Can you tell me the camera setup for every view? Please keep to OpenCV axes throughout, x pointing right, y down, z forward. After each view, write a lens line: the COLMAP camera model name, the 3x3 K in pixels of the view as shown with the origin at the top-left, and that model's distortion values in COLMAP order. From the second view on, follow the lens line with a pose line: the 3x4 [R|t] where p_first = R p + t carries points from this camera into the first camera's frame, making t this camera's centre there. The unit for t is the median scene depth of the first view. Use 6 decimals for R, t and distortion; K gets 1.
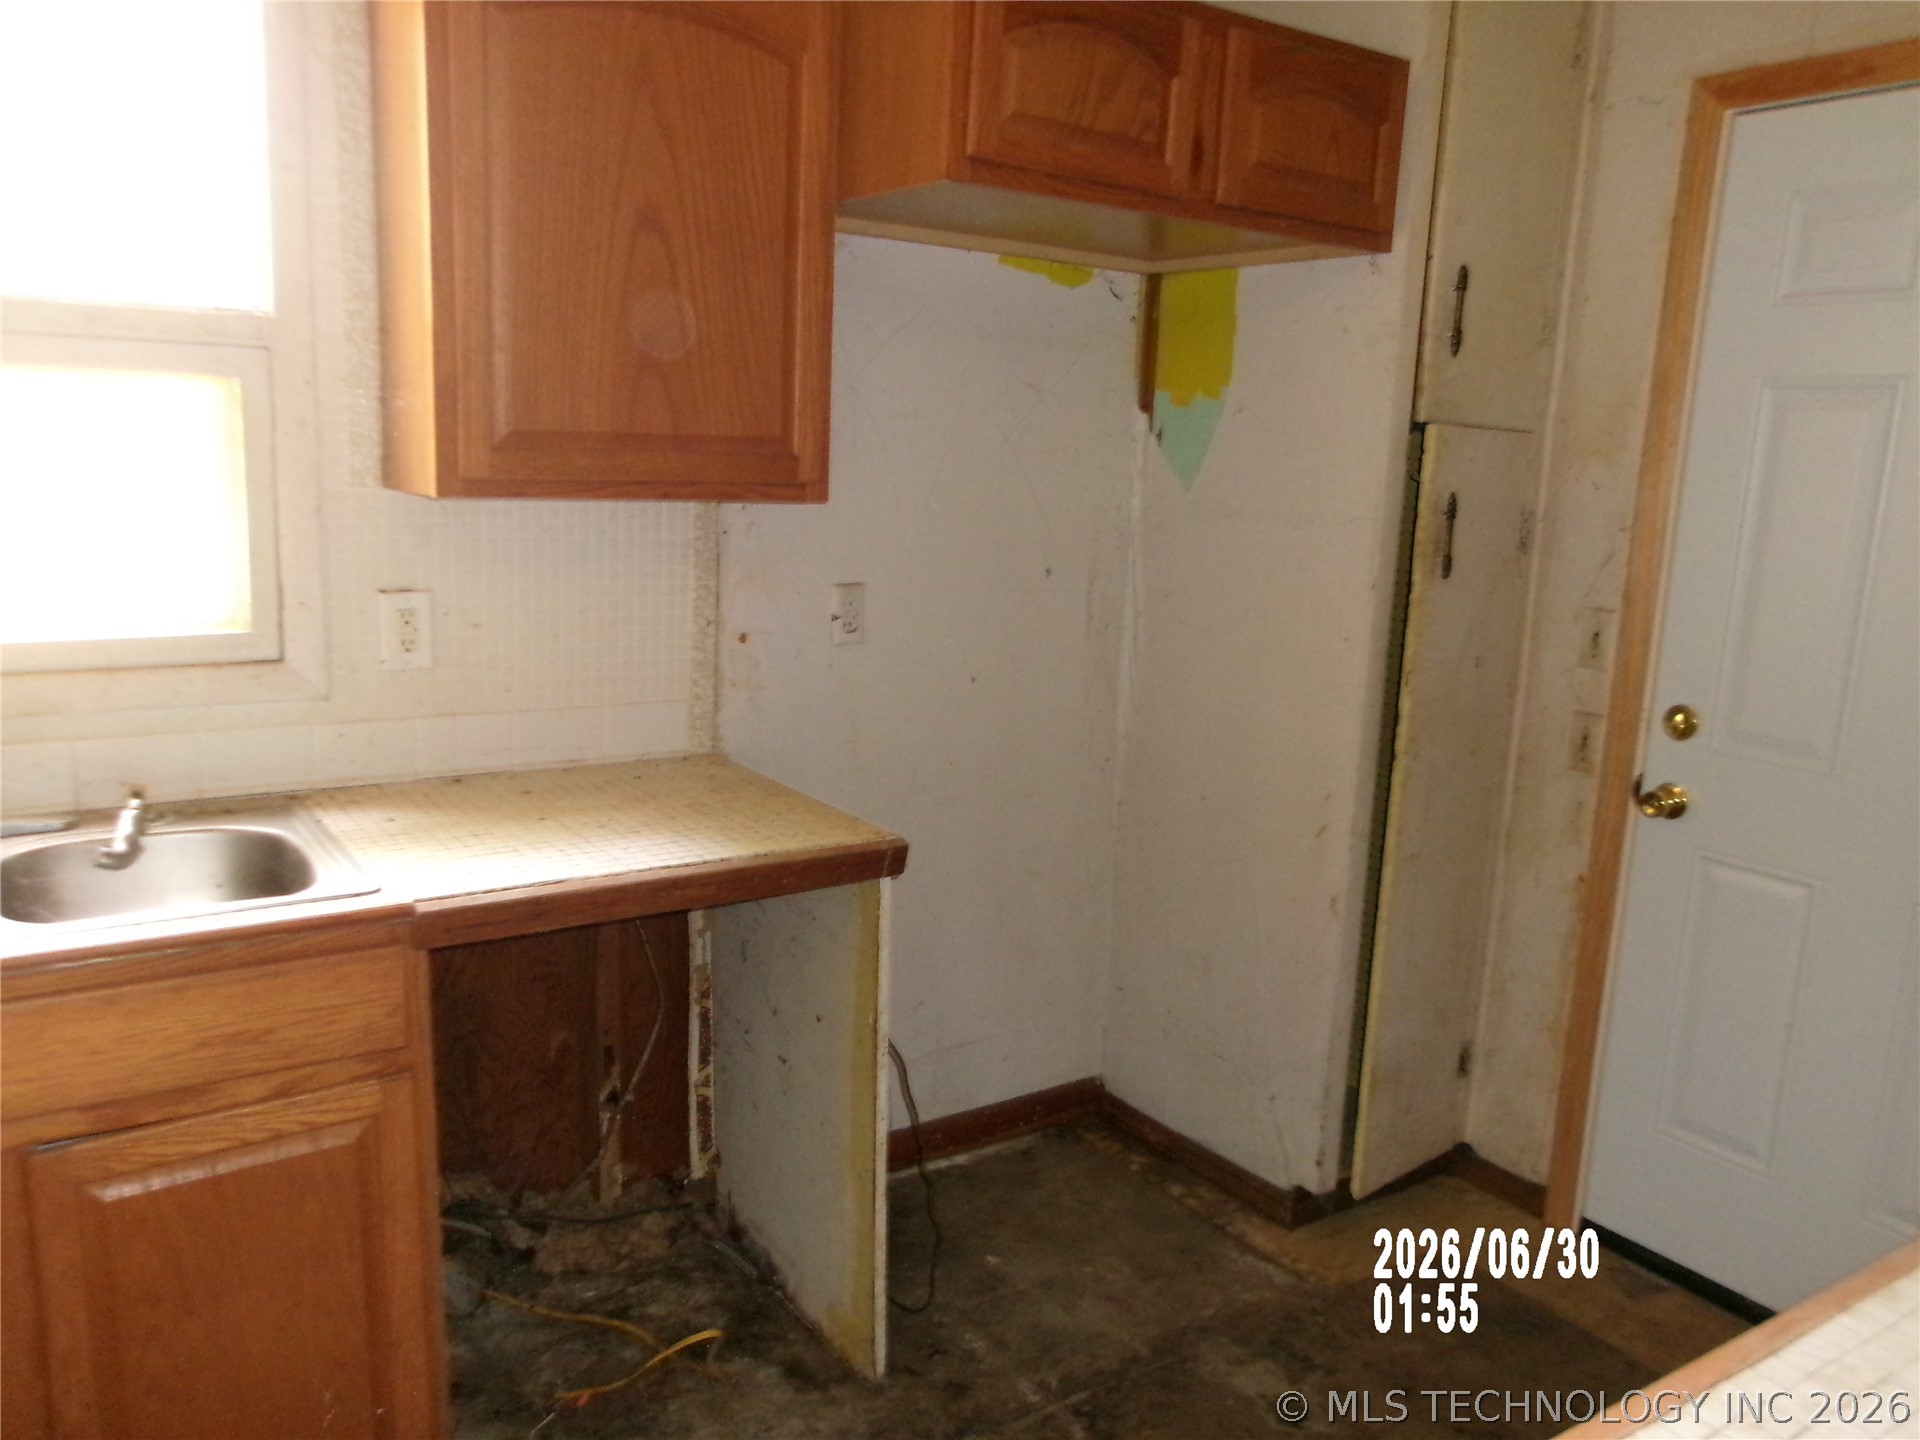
lens RADIAL K [[1467.2, 0, 960.0], [0, 1467.2, 720.0], [0, 0, 1]] dist [0.003869, -0.004154]
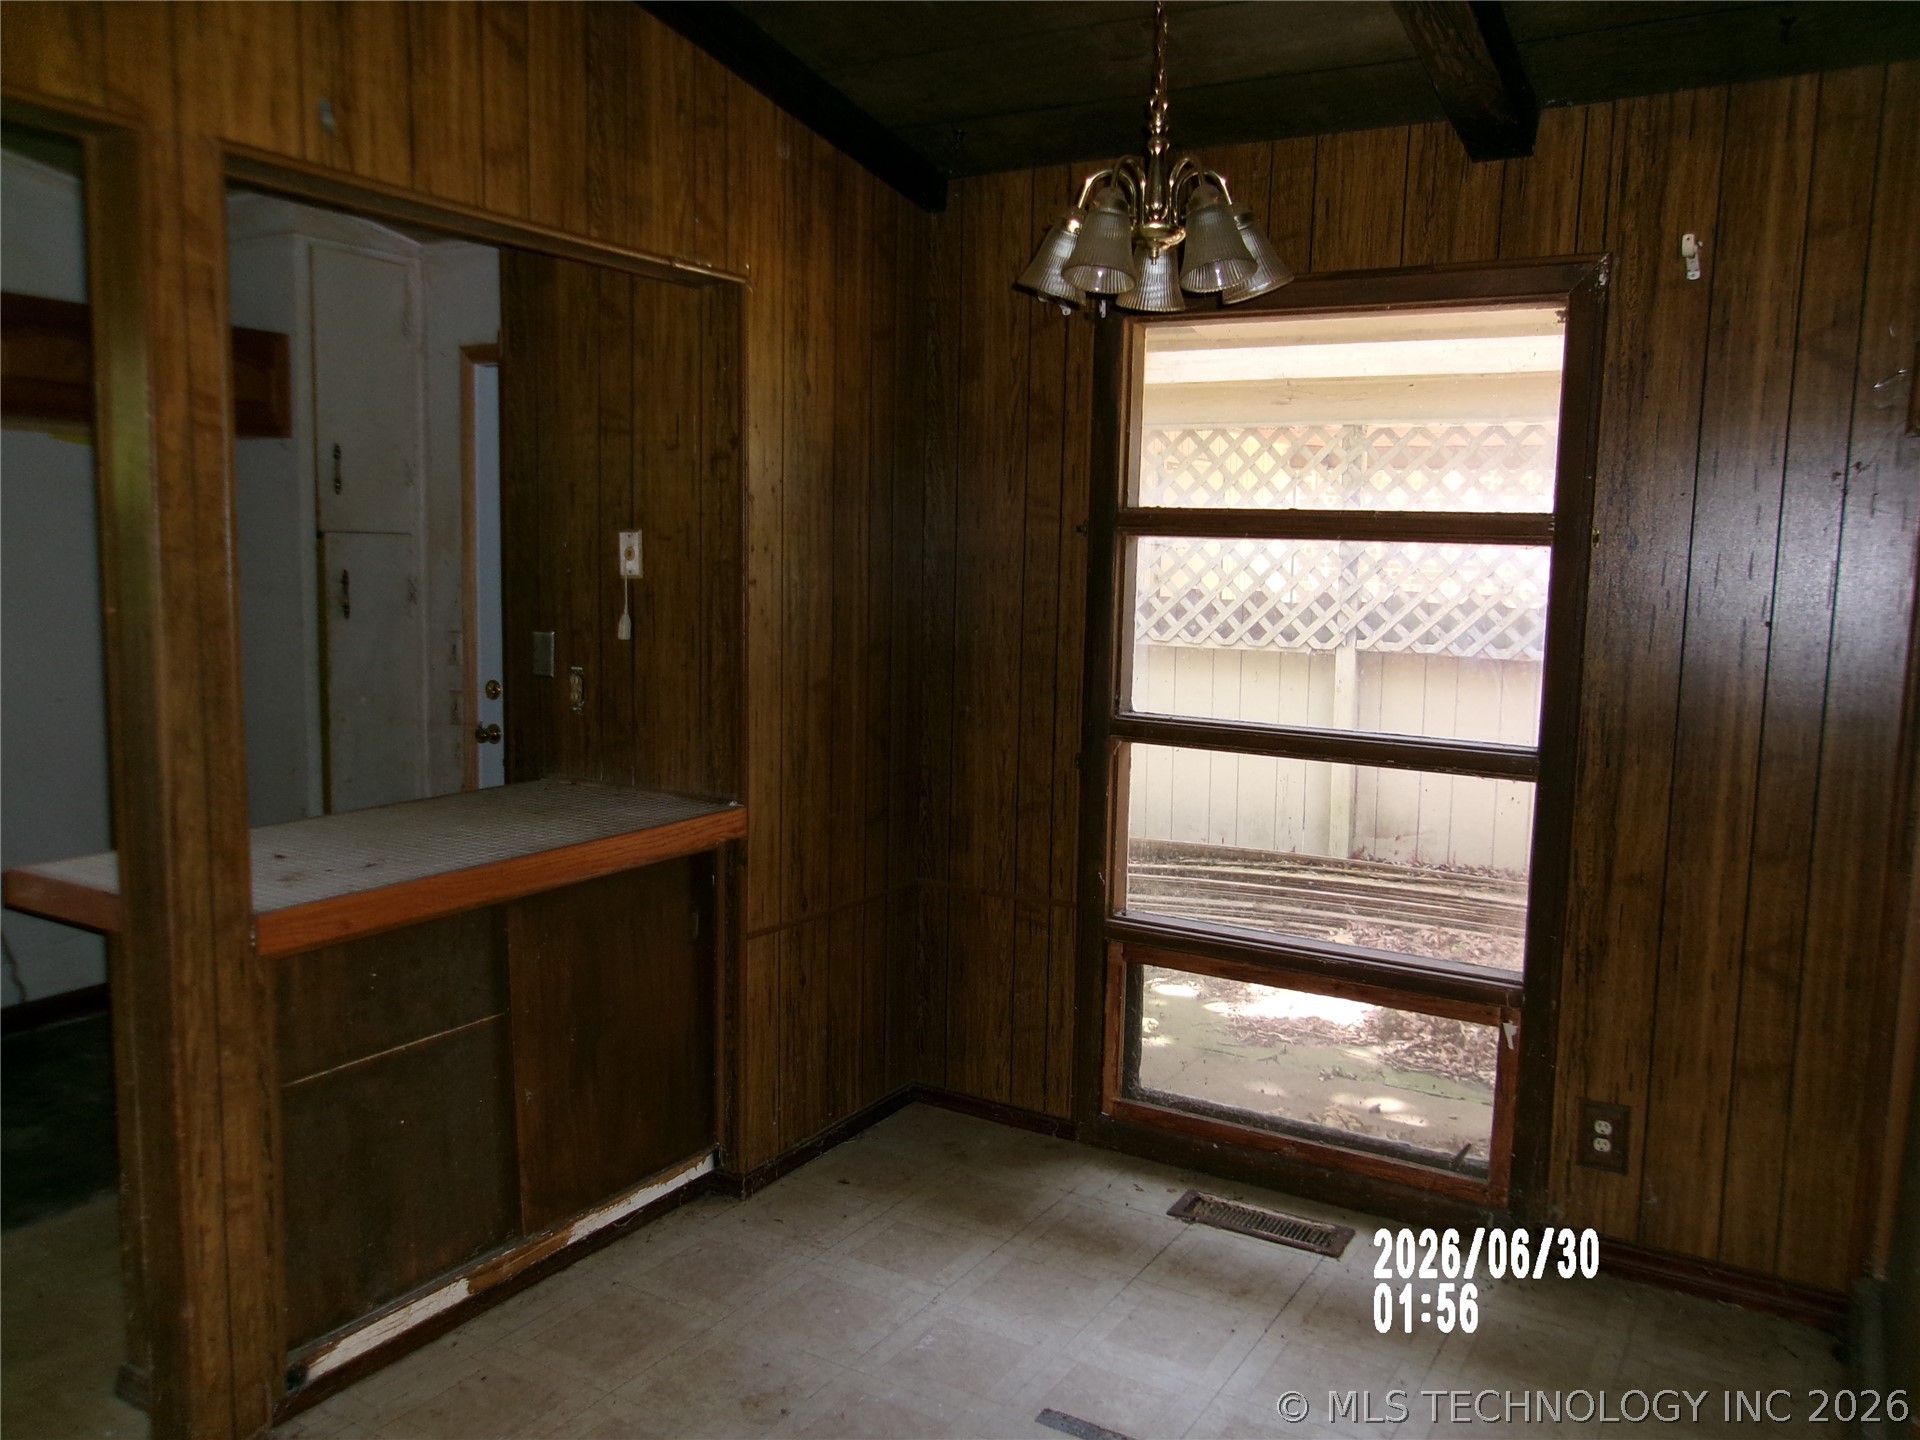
lens RADIAL K [[1467.2, 0, 960.0], [0, 1467.2, 720.0], [0, 0, 1]] dist [0.003869, -0.004154]
pose [[0.910400, -0.075341, 0.406812, 0.277897], [0.099080, 0.994370, -0.037574, 0.166994], [-0.401691, 0.074515, 0.912739, -0.915964]]
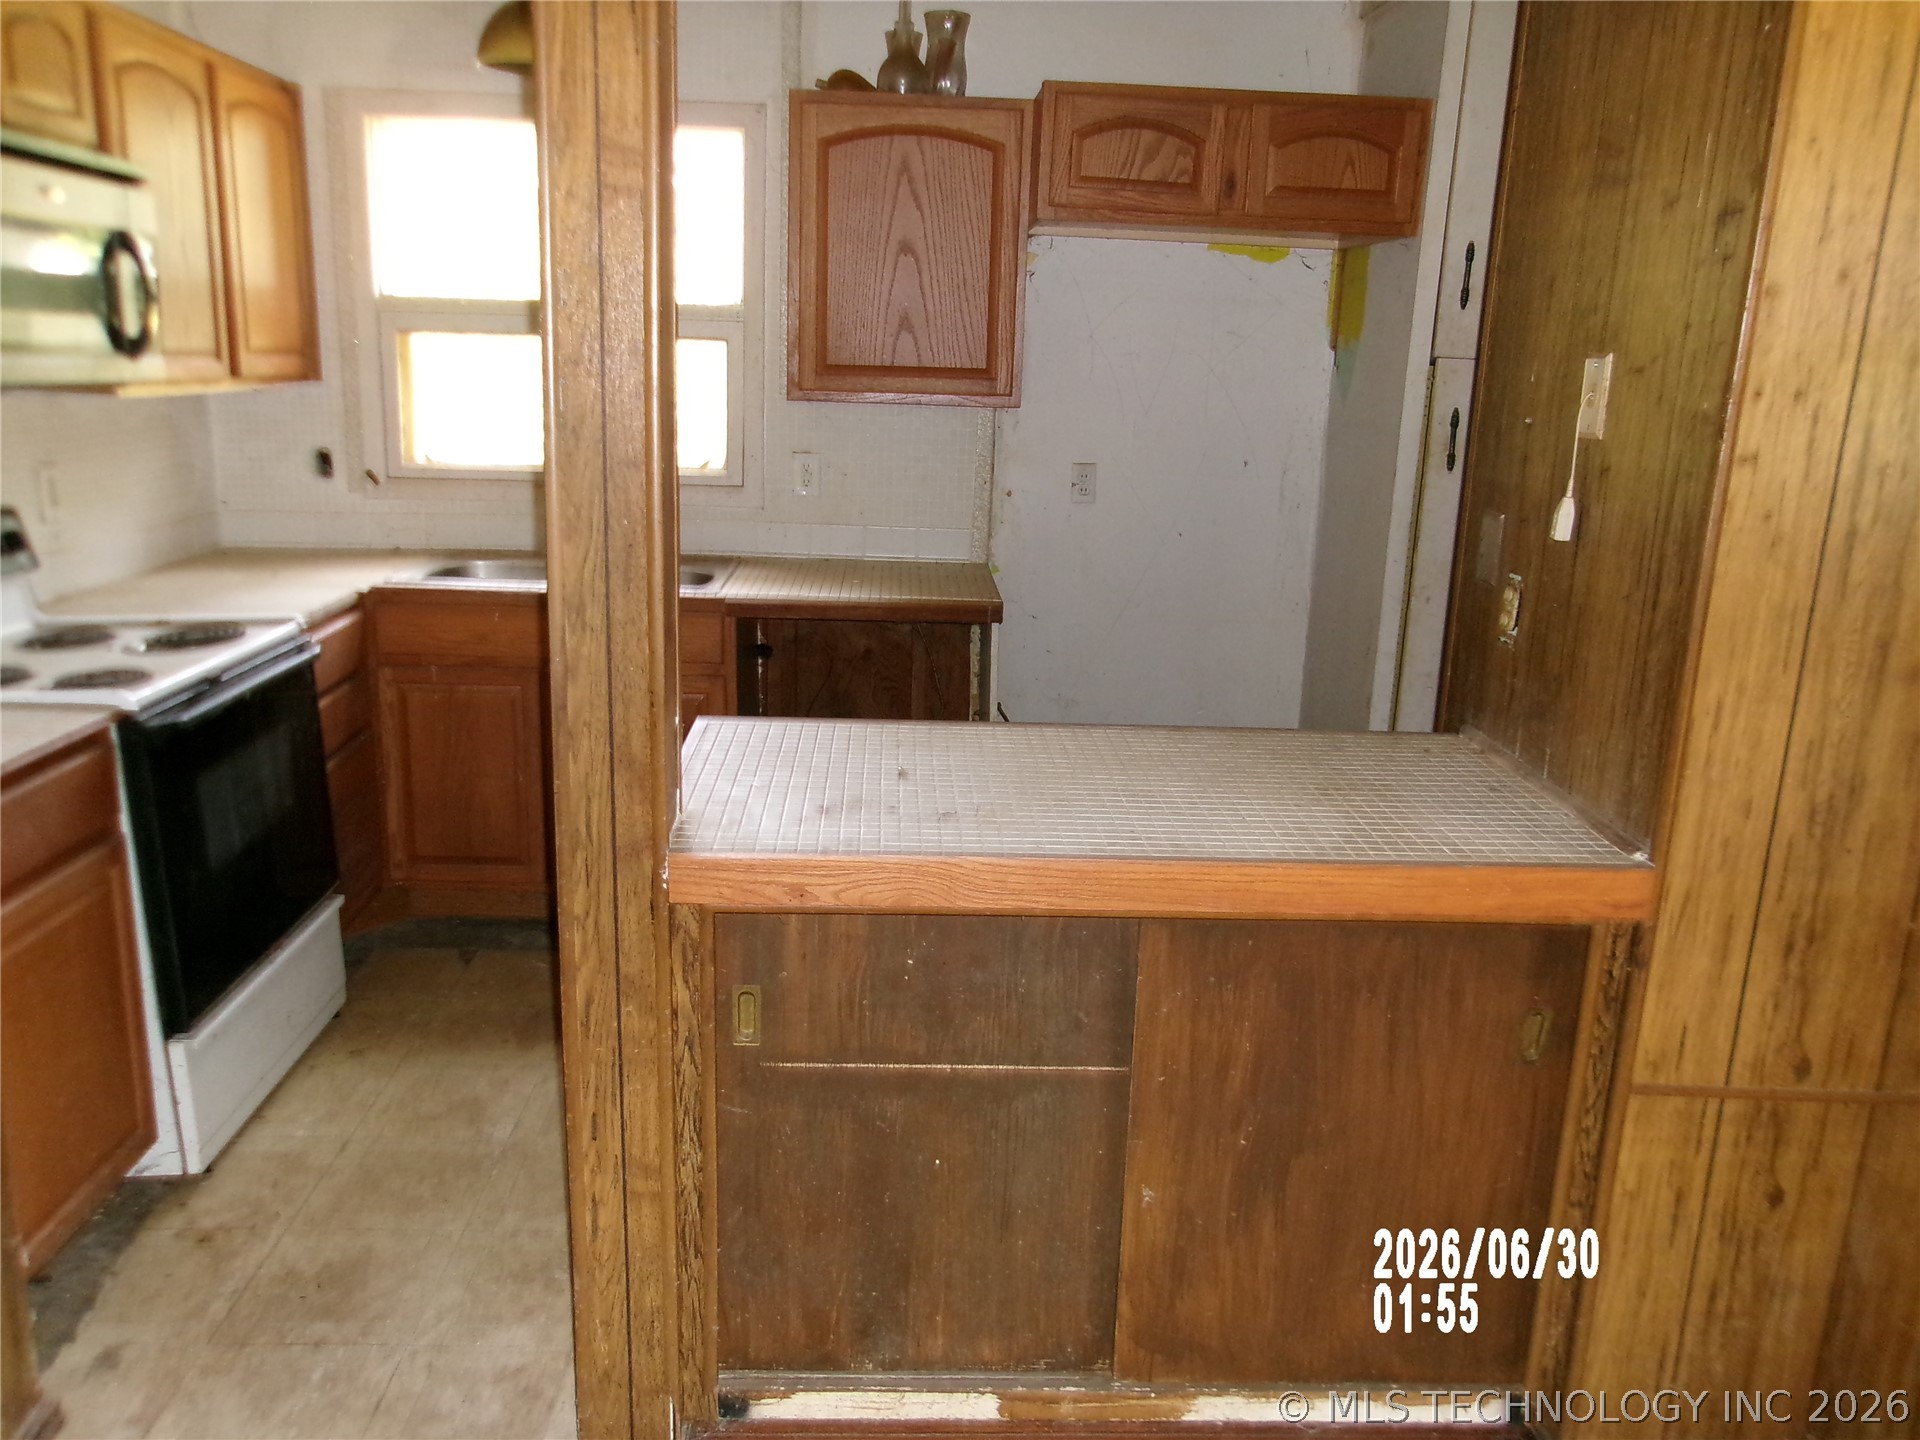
lens RADIAL K [[1488.0, 0, 960.0], [0, 1488.0, 720.0], [0, 0, 1]] dist [-0.034602, 0.055958]
pose [[0.847866, 0.121188, -0.516174, 0.703516], [-0.100640, 0.992614, 0.067735, 0.088737], [0.520571, -0.005483, 0.853801, -0.438126]]
